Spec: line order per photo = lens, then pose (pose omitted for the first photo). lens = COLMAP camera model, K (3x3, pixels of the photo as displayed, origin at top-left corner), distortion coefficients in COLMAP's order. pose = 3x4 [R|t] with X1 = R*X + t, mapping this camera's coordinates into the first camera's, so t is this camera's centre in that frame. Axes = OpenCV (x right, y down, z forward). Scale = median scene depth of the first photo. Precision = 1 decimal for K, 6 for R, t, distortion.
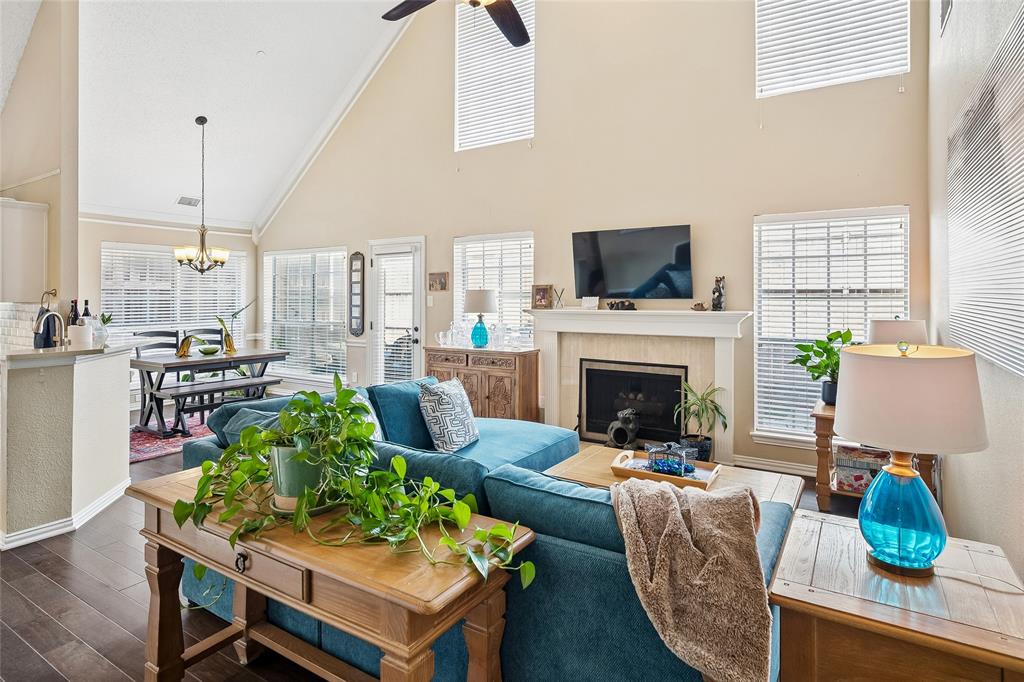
lens RADIAL K [[549.4, 0, 517.5], [0, 549.4, 293.6], [0, 0, 1]] dist [-0.001478, -0.001192]
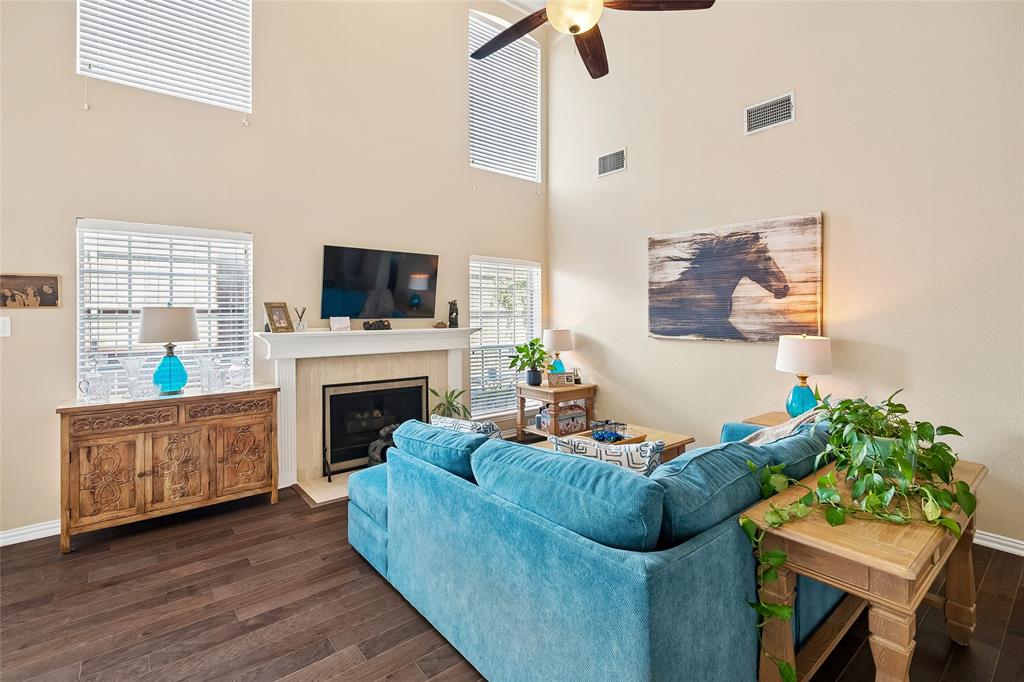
lens RADIAL K [[474.1, 0, 513.3], [0, 474.1, 315.0], [0, 0, 1]] dist [-0.000128, -0.000221]
pose [[0.320711, -0.001309, 0.947176, -0.512992], [-0.001451, 0.999997, 0.001873, 0.000613], [-0.947176, -0.001975, 0.320709, 0.447709]]
